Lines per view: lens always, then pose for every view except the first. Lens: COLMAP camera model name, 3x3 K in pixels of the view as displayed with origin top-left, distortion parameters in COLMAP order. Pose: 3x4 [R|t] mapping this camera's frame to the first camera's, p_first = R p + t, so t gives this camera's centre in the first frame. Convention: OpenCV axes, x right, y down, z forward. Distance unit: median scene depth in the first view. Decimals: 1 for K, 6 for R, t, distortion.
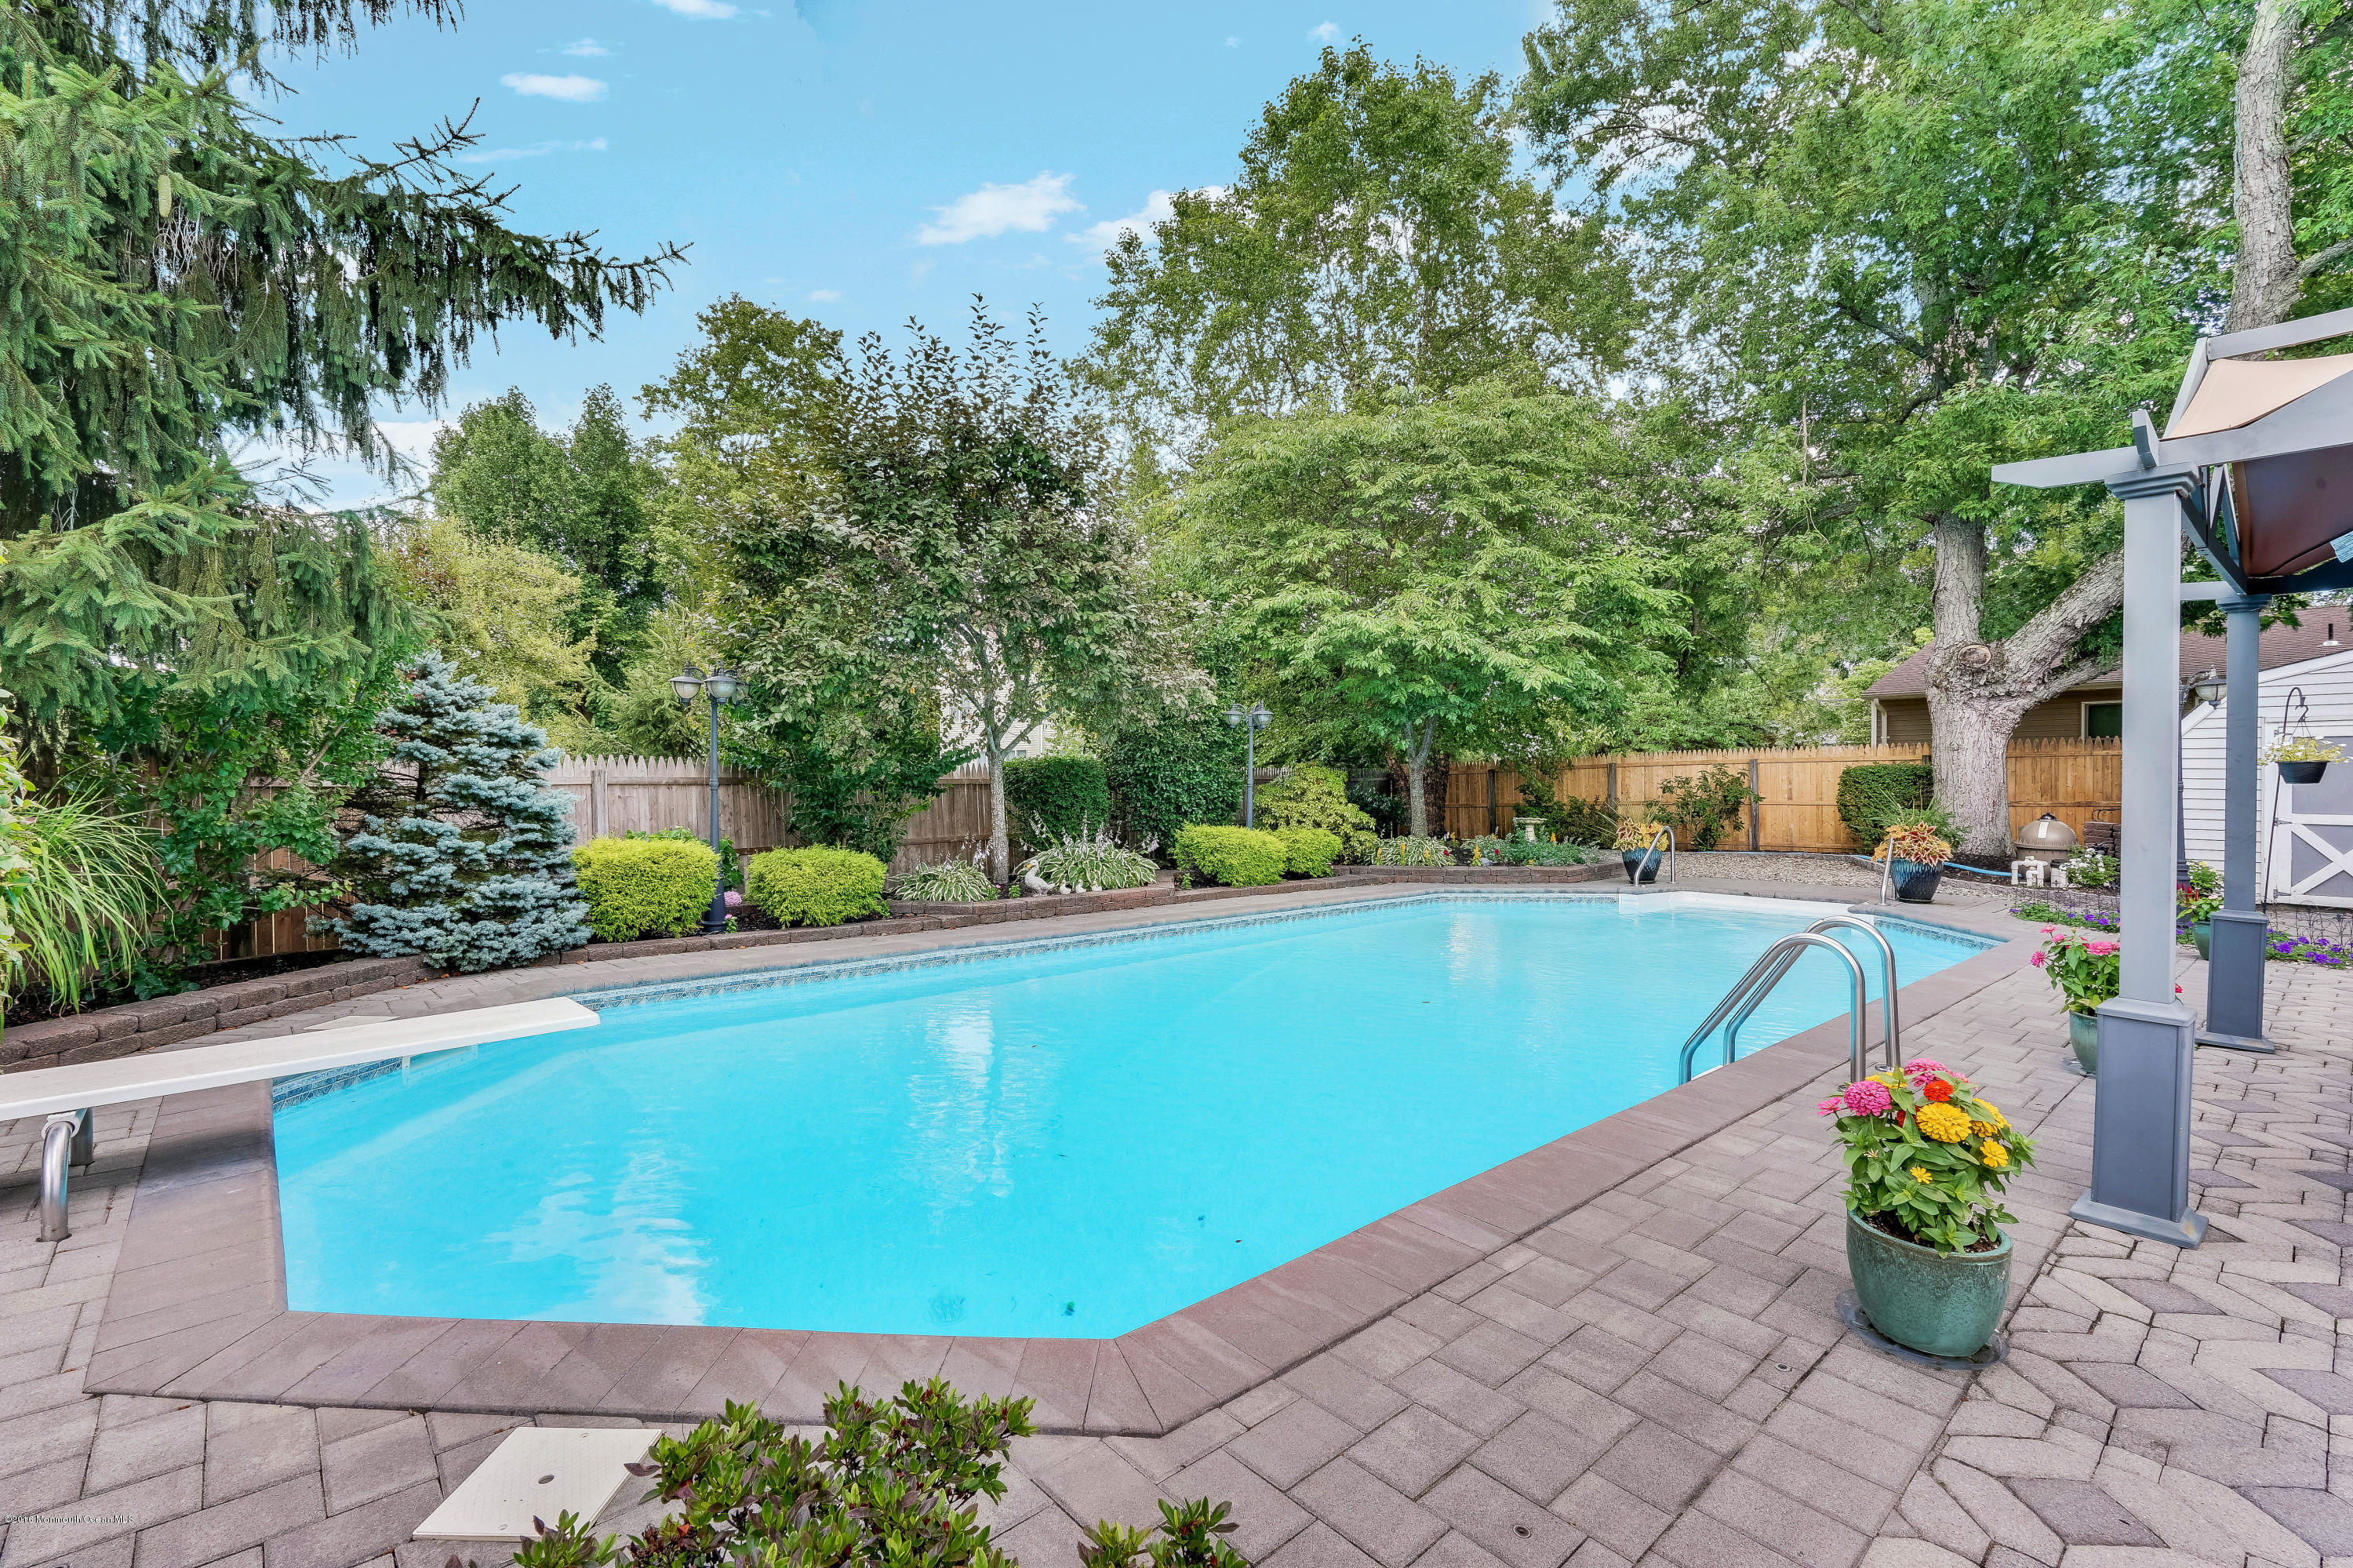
lens RADIAL K [[1064.6, 0, 1173.6], [0, 1064.6, 783.2], [0, 0, 1]] dist [-0.001996, 0.000447]
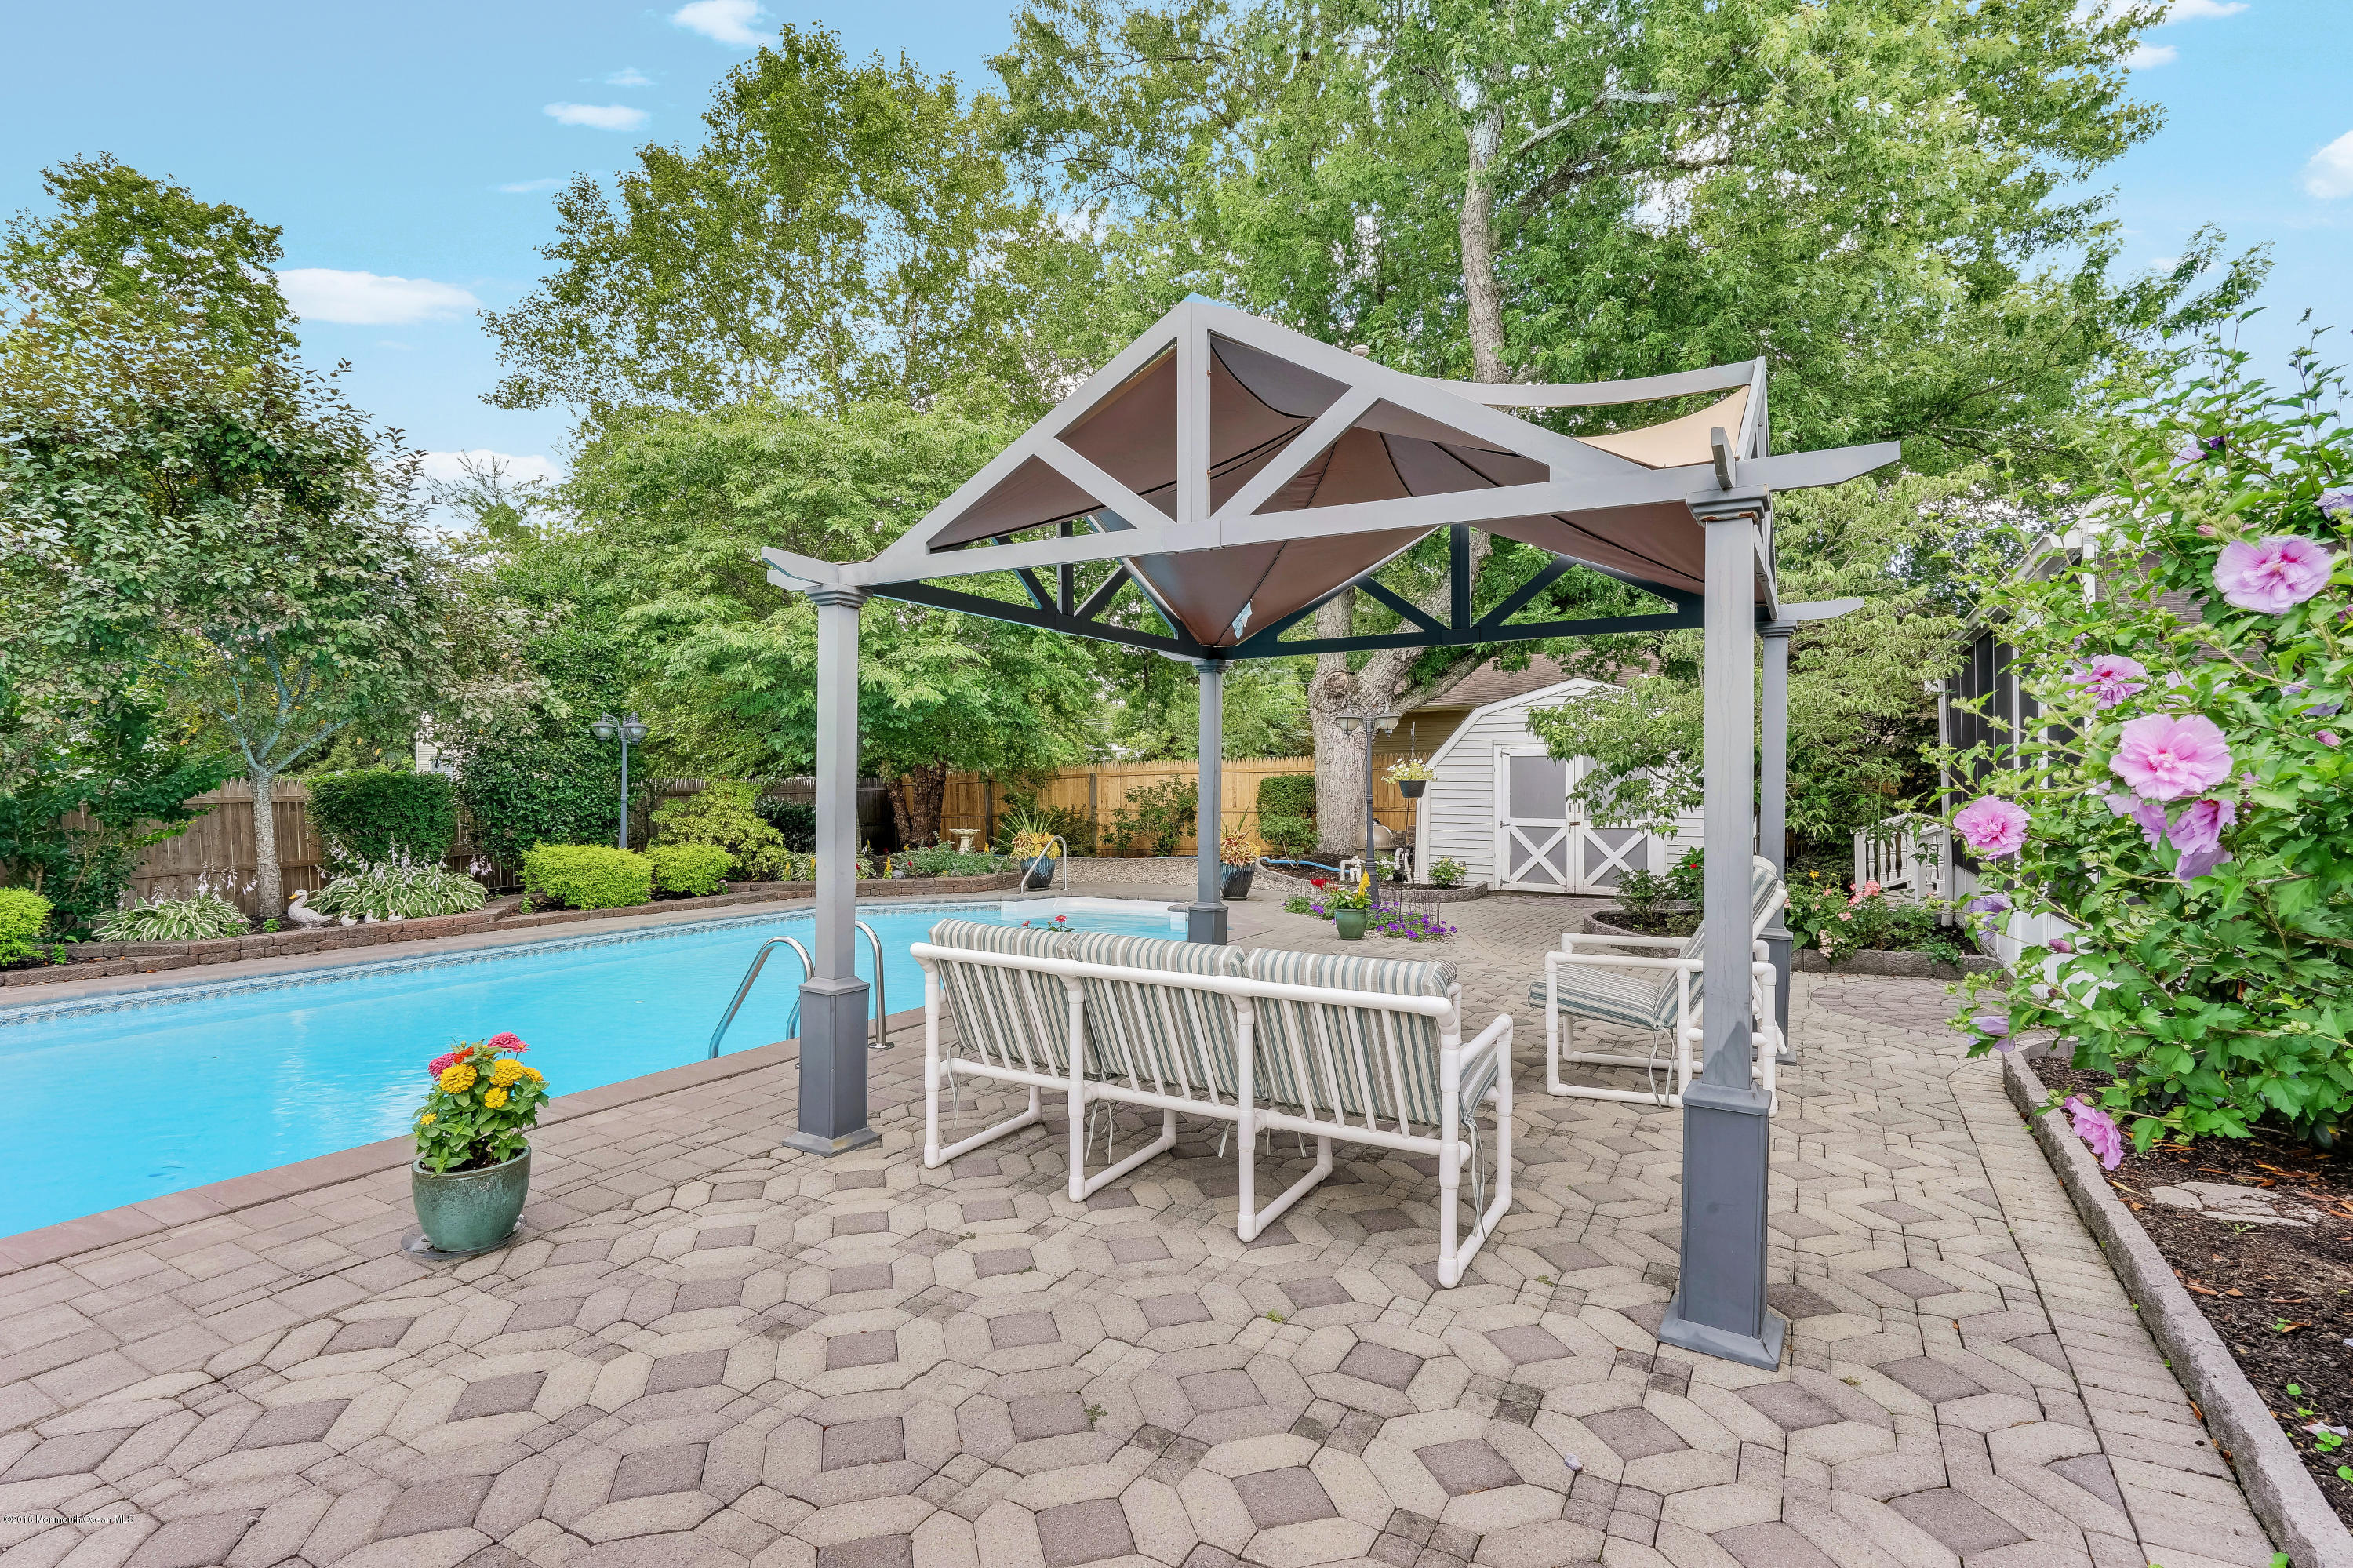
lens RADIAL K [[1137.7, 0, 1175.0], [0, 1137.7, 788.0], [0, 0, 1]] dist [-0.002937, 0.001074]
pose [[0.943153, -0.006165, 0.332301, 0.195728], [0.006111, 0.999981, 0.001208, -0.008056], [-0.332302, 0.000892, 0.943172, -0.117148]]
